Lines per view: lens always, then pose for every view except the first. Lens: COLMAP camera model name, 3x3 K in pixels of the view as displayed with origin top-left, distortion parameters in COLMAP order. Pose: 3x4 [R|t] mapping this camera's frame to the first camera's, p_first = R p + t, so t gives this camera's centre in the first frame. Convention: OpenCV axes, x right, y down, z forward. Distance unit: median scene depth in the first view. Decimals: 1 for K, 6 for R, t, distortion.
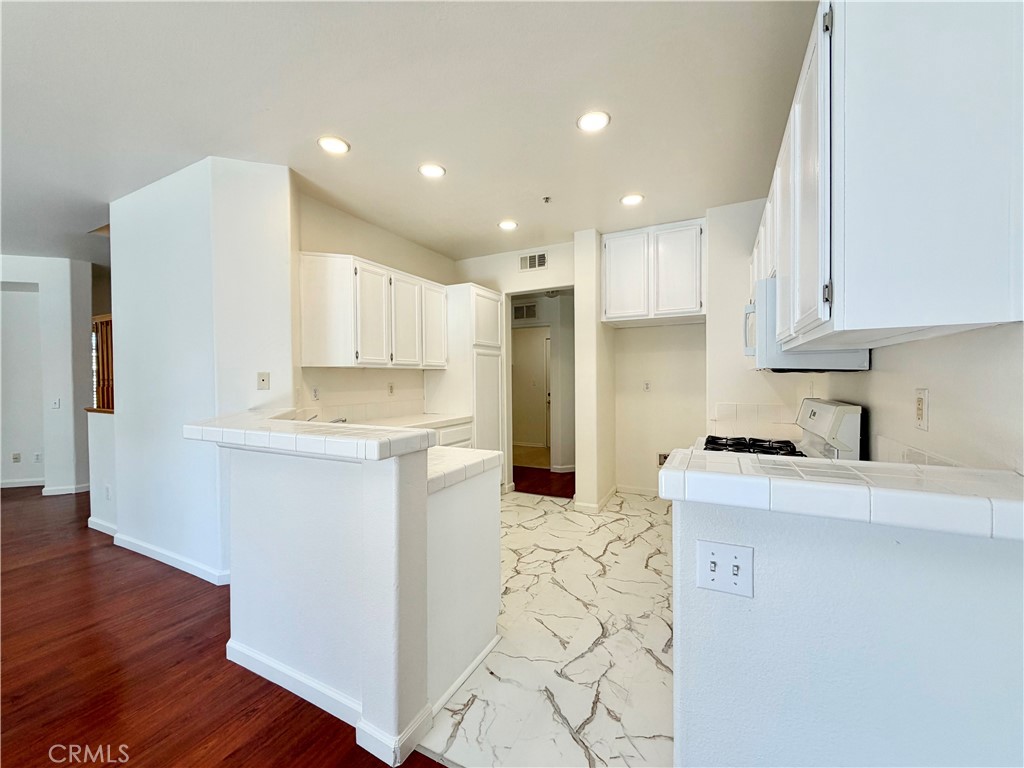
lens RADIAL K [[409.9, 0, 510.0], [0, 409.9, 383.7], [0, 0, 1]] dist [0.001352, -0.000313]
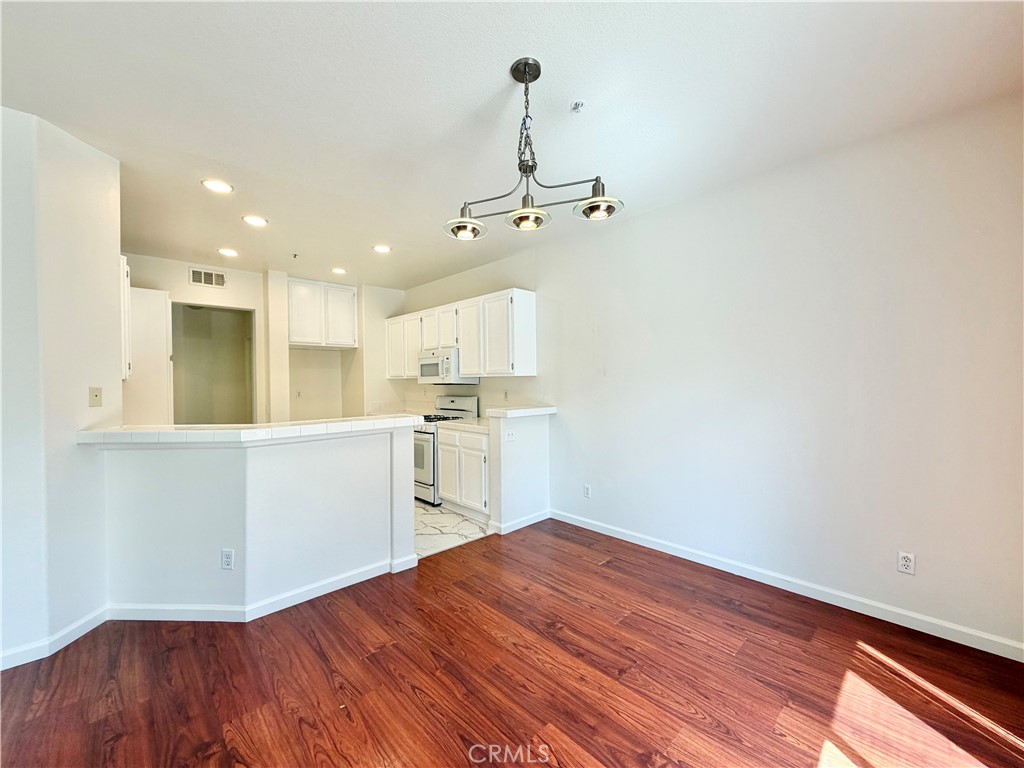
lens RADIAL K [[409.9, 0, 508.7], [0, 409.9, 382.7], [0, 0, 1]] dist [0.001352, -0.000313]
pose [[0.328041, -0.000528, 0.944663, -0.953404], [0.019213, 0.999797, -0.006113, -0.012069], [-0.944468, 0.020155, 0.327985, -0.090720]]
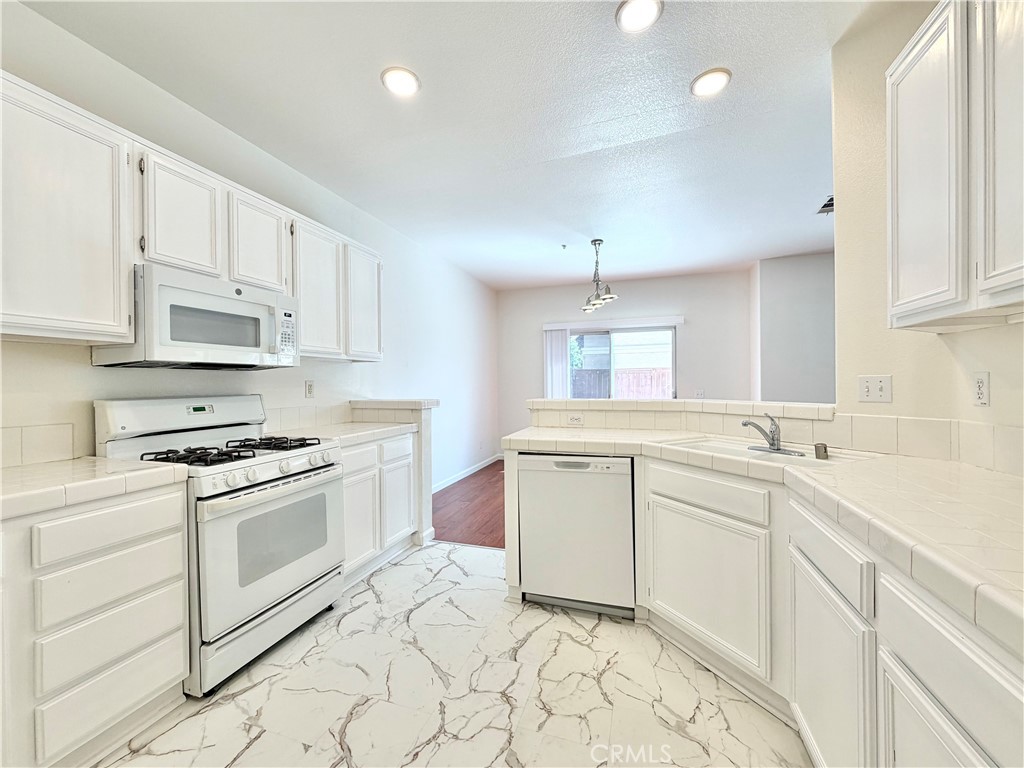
lens RADIAL K [[409.9, 0, 509.0], [0, 409.9, 382.3], [0, 0, 1]] dist [0.001352, -0.000313]
pose [[-0.989166, 0.017515, -0.145750, 0.078625], [0.015829, 0.999794, 0.012721, 0.003254], [0.145943, 0.010276, -0.989240, 1.357013]]
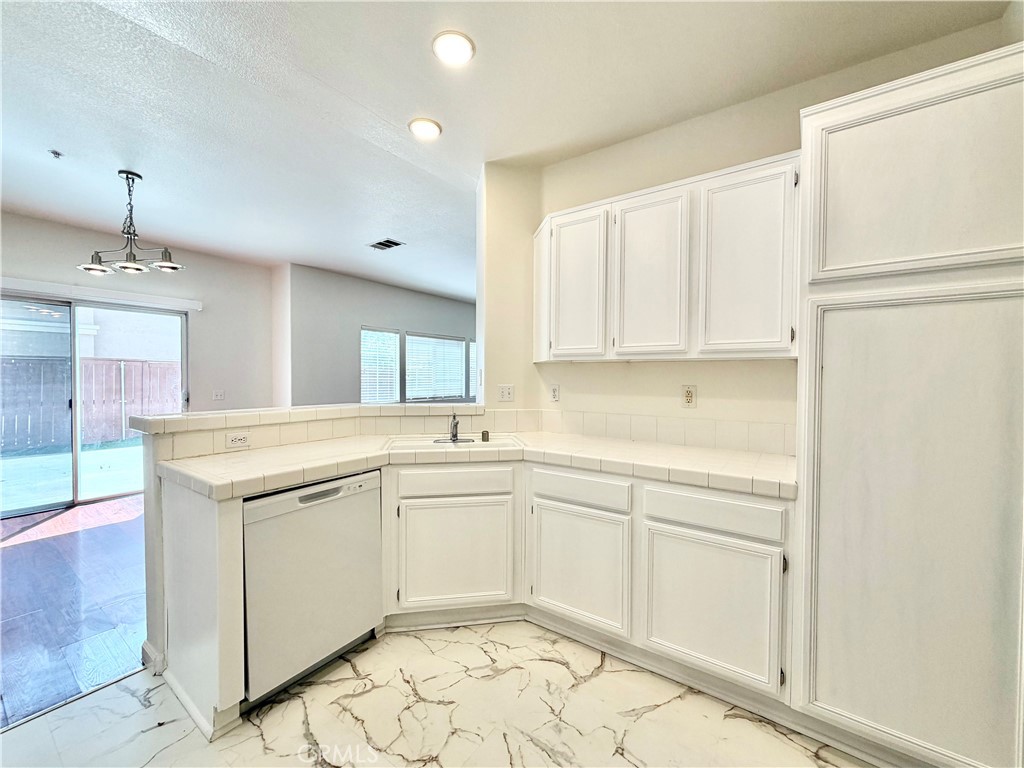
lens RADIAL K [[409.9, 0, 507.6], [0, 409.9, 381.8], [0, 0, 1]] dist [0.001352, -0.000313]
pose [[-0.140226, 0.021350, -0.989889, 0.382963], [-0.020327, 0.999495, 0.024437, -0.019127], [0.989911, 0.023548, -0.139722, 1.023751]]
